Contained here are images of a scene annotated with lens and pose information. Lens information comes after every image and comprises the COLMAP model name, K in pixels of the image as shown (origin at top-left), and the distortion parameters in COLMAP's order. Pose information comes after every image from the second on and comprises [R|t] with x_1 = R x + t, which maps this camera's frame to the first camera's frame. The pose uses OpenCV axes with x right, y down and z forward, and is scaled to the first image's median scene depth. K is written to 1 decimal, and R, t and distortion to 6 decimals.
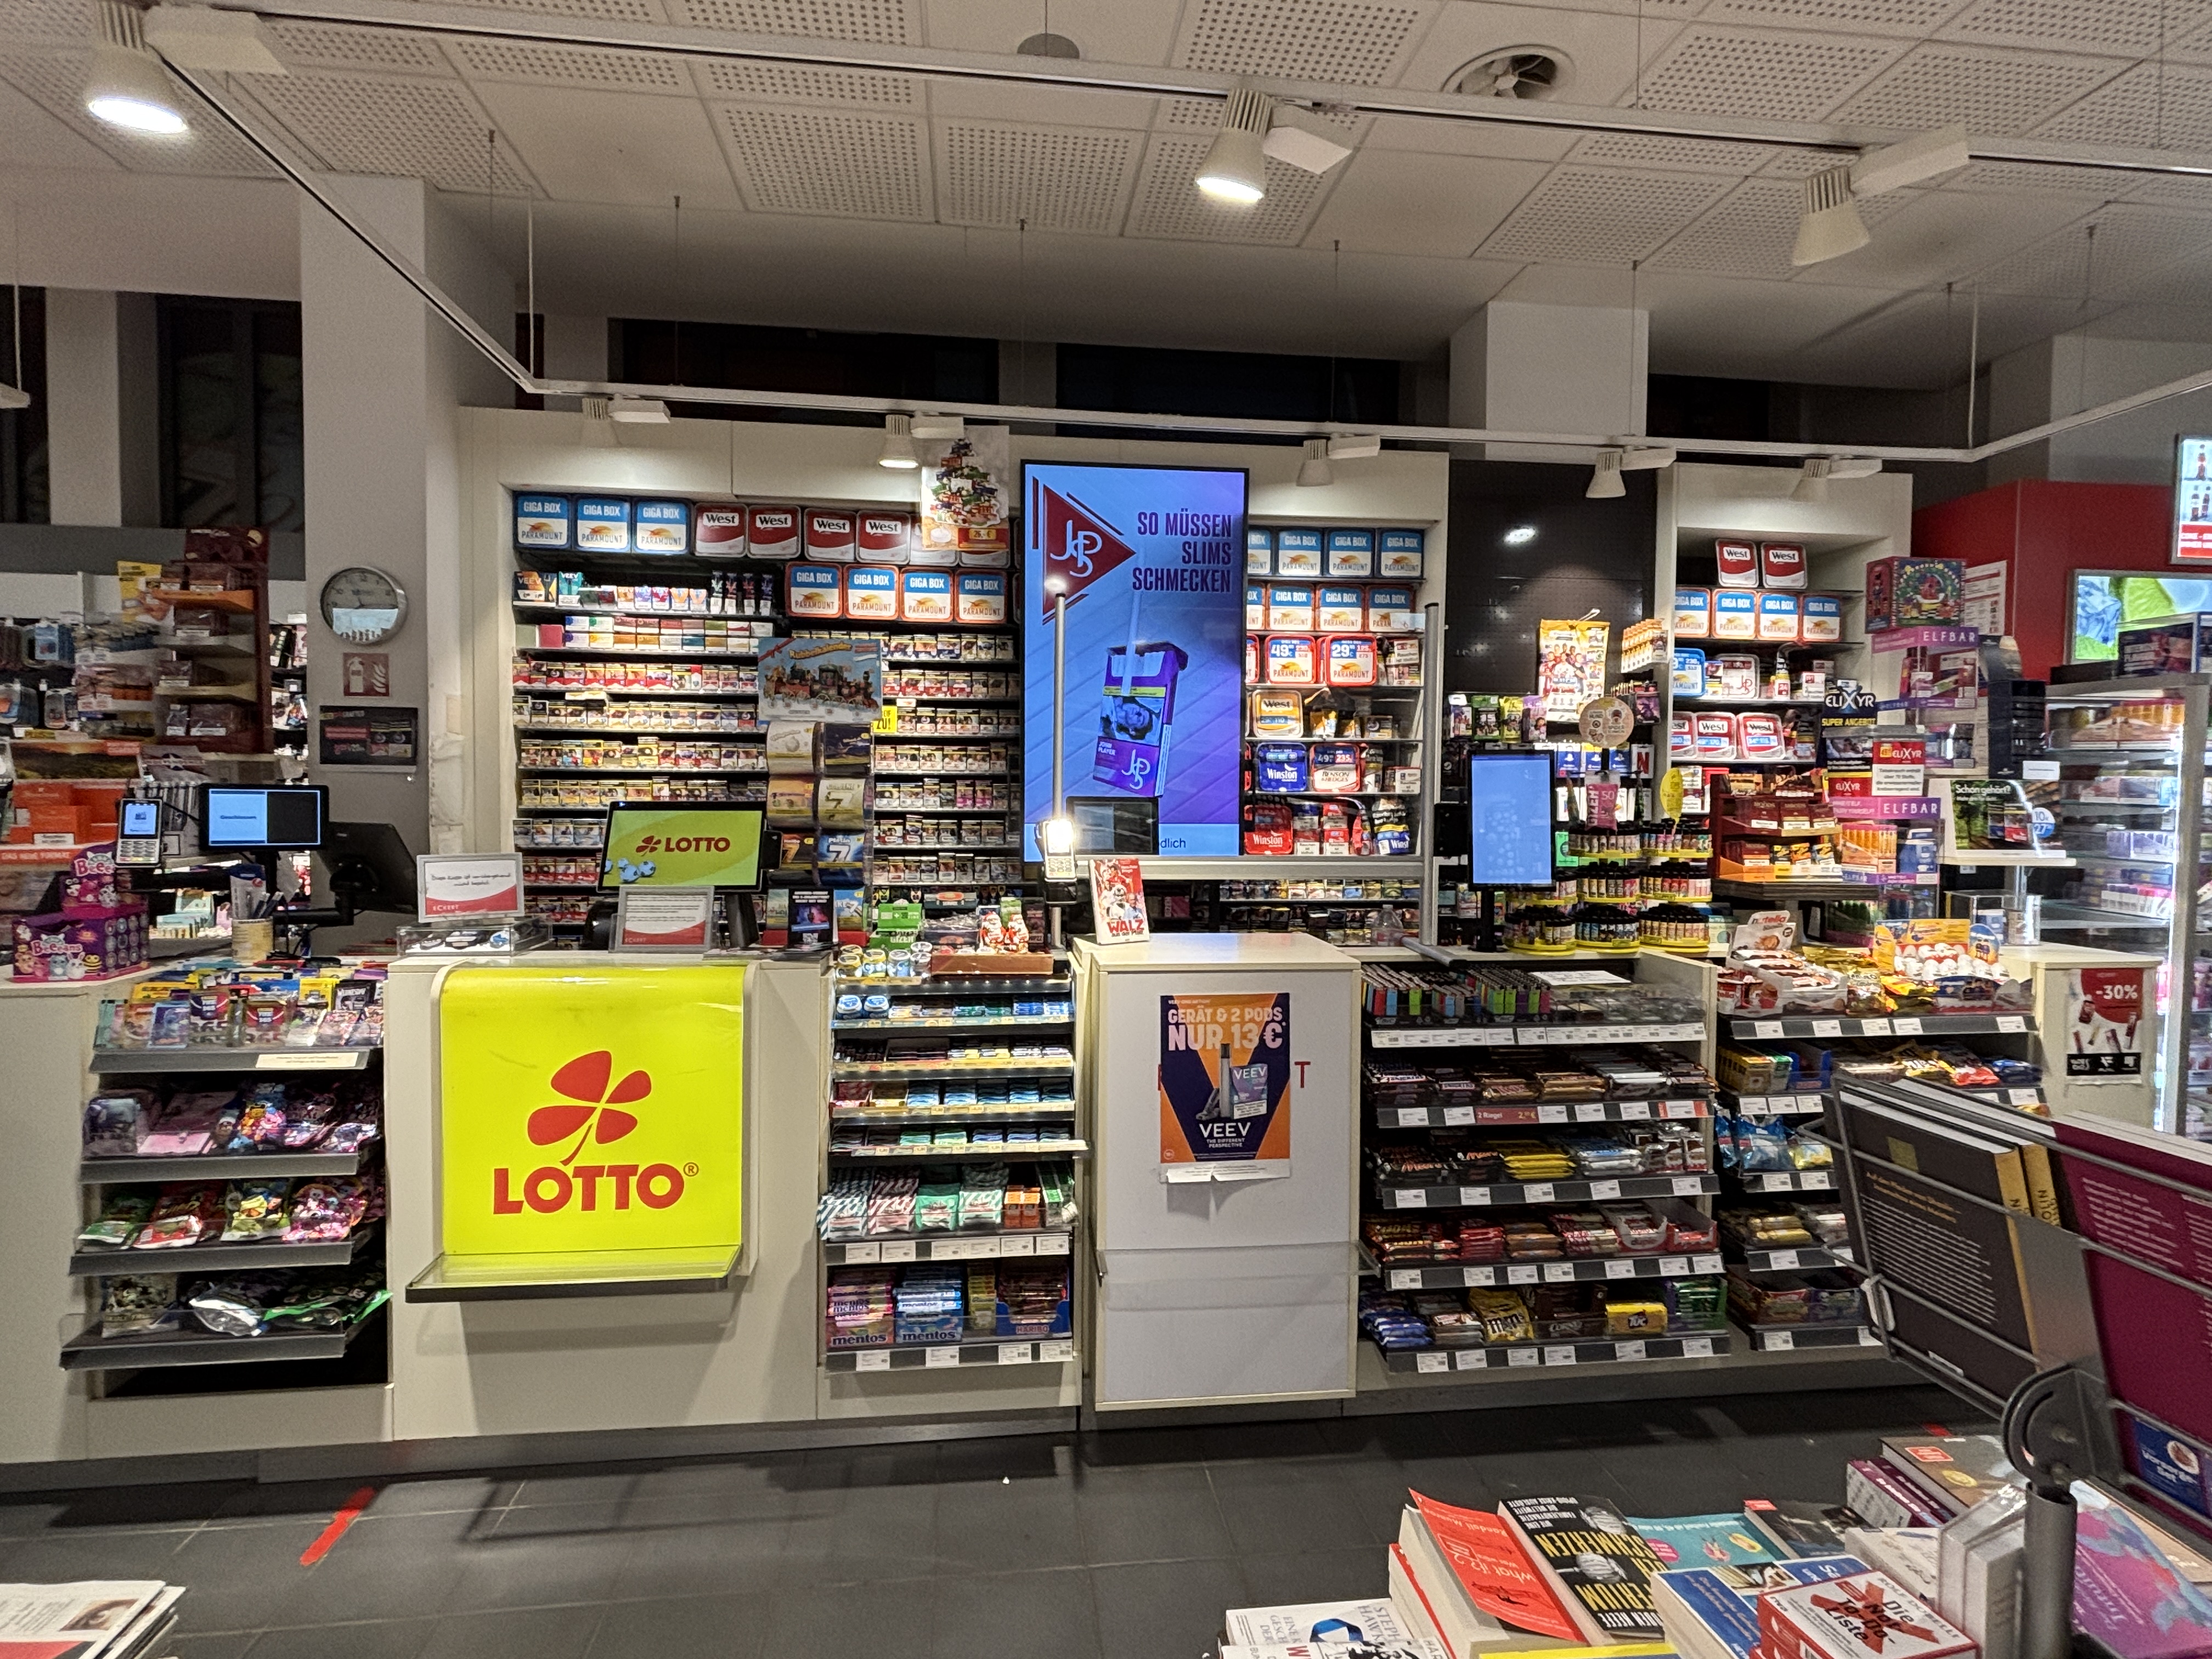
lens RADIAL K [[1108.7, 0, 1098.5], [0, 1108.7, 829.6], [0, 0, 1]] dist [-0.012253, -0.001956]
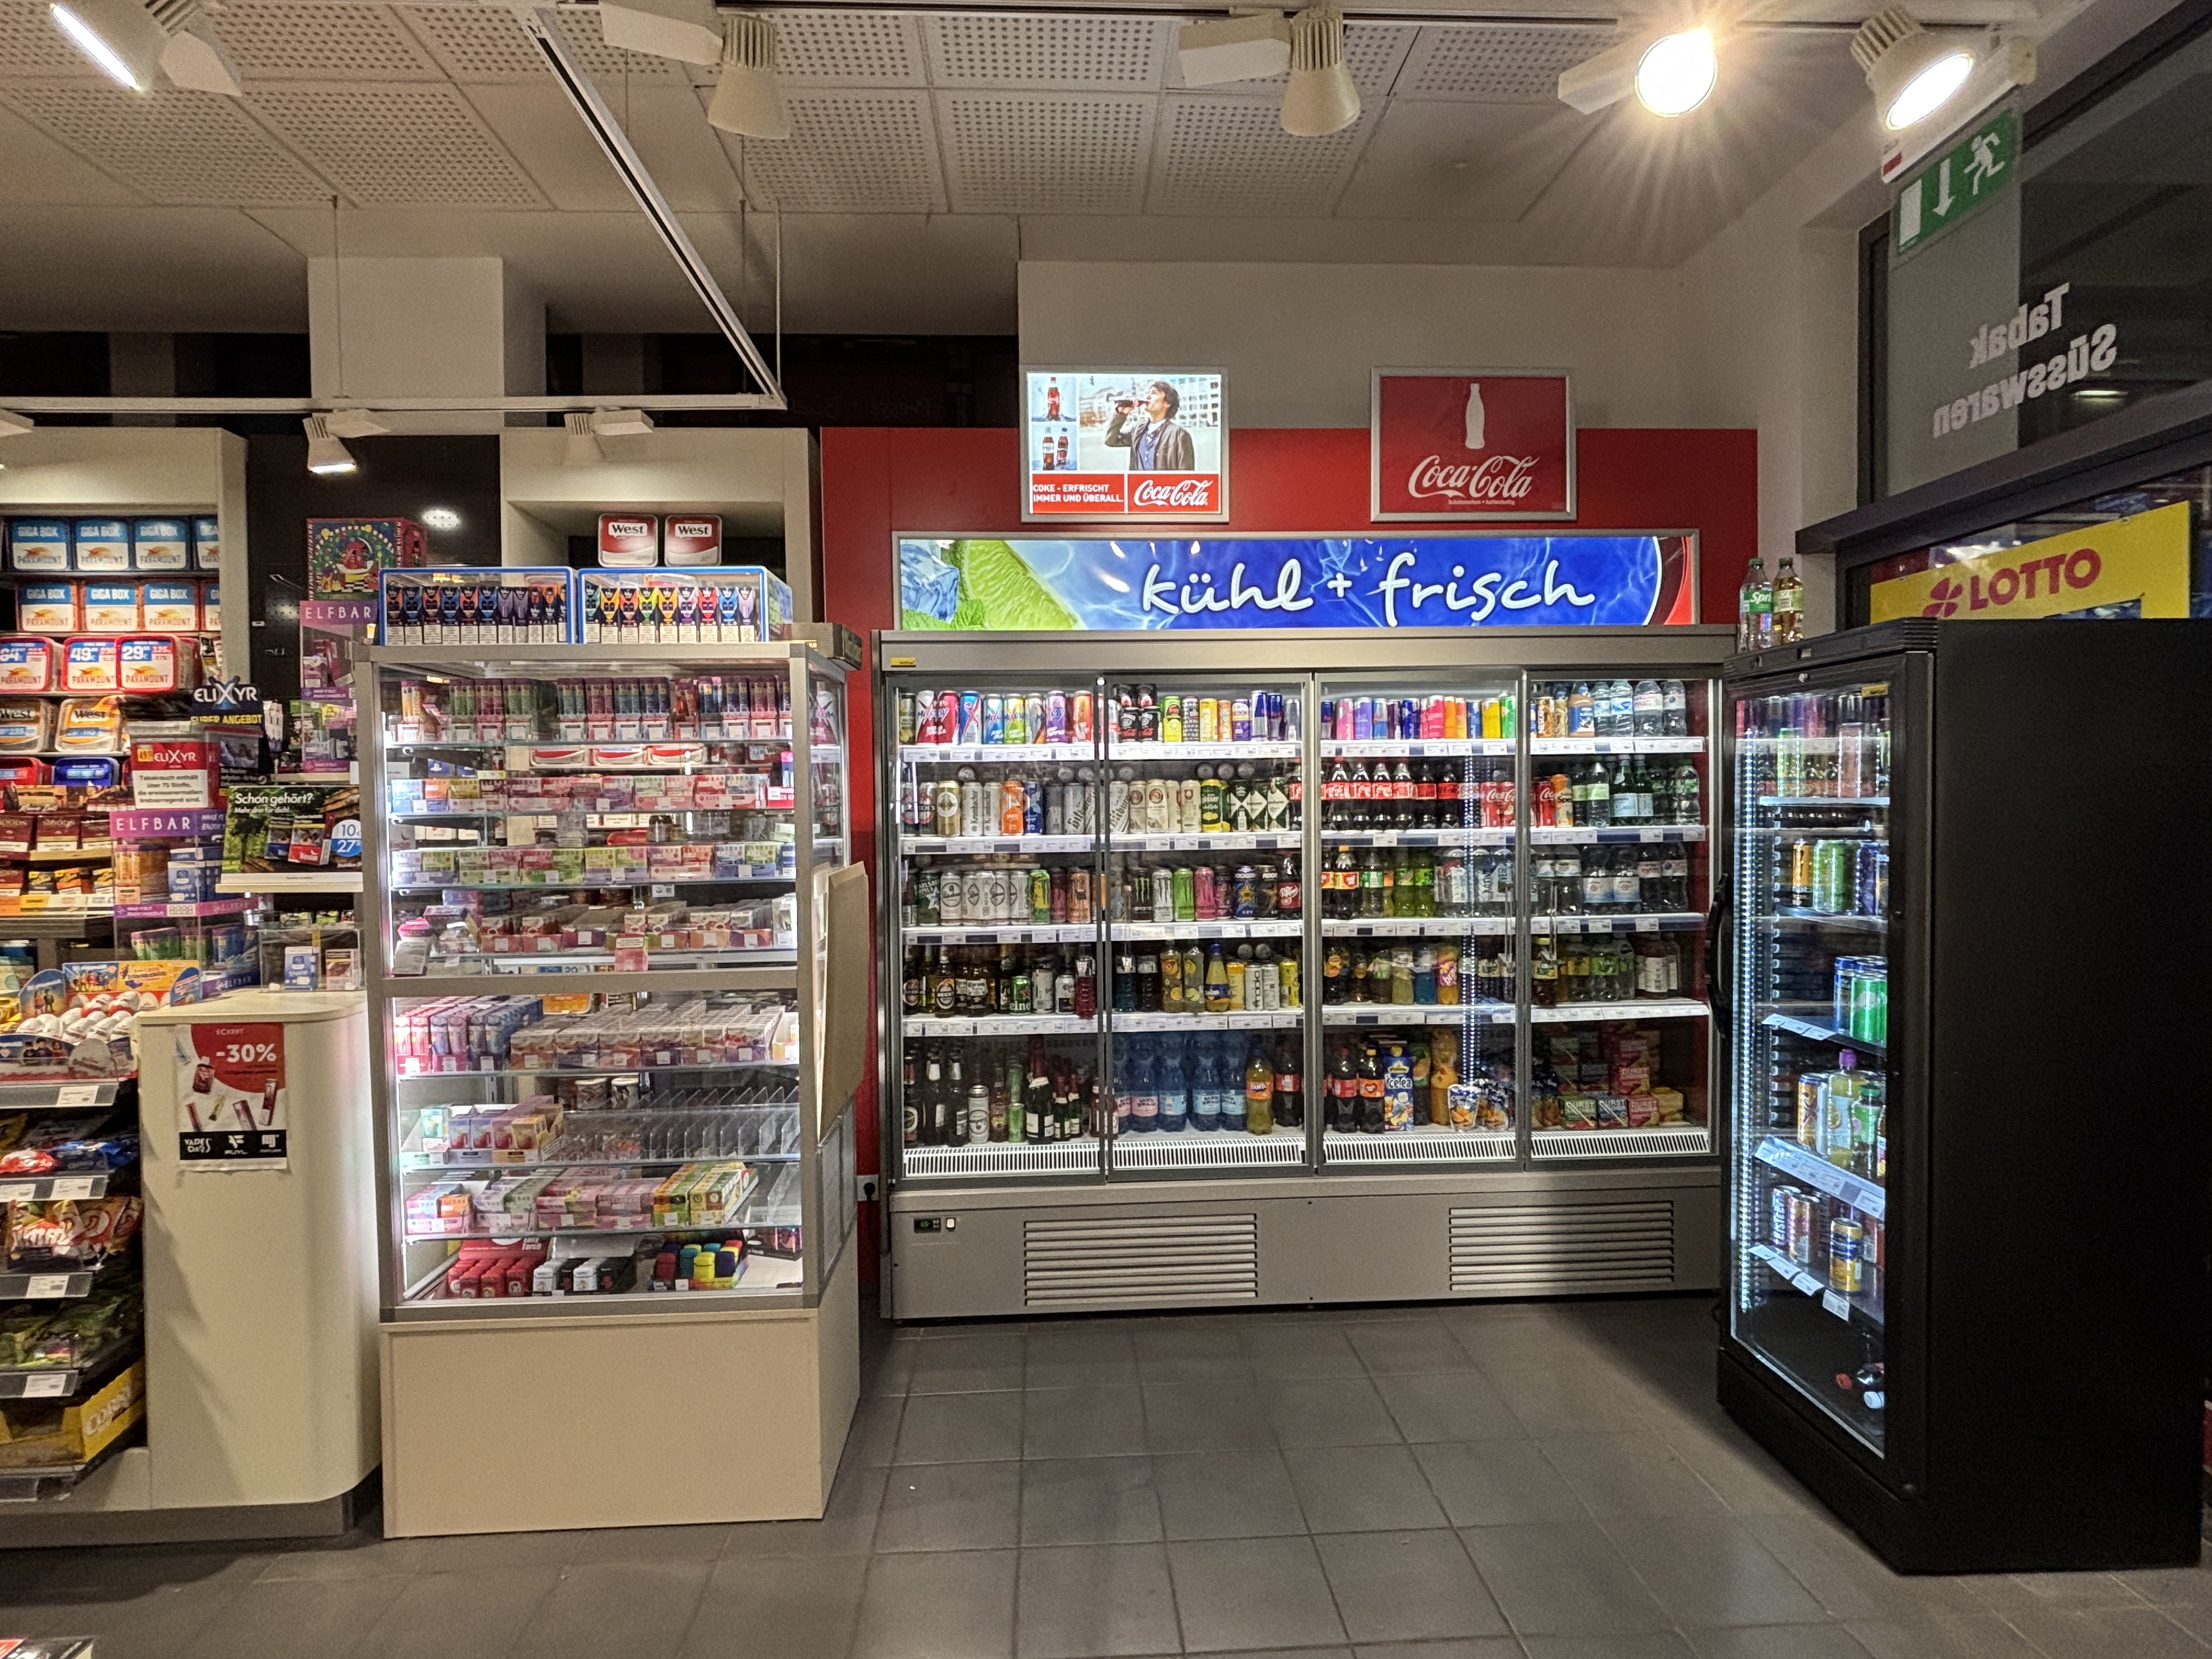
lens RADIAL K [[1108.7, 0, 1113.2], [0, 1108.7, 836.4], [0, 0, 1]] dist [-0.012253, -0.001956]
pose [[0.999255, -0.016585, -0.034836, 1.091428], [0.016309, 0.999833, -0.008188, 0.005977], [0.034966, 0.007614, 0.999359, 0.158240]]
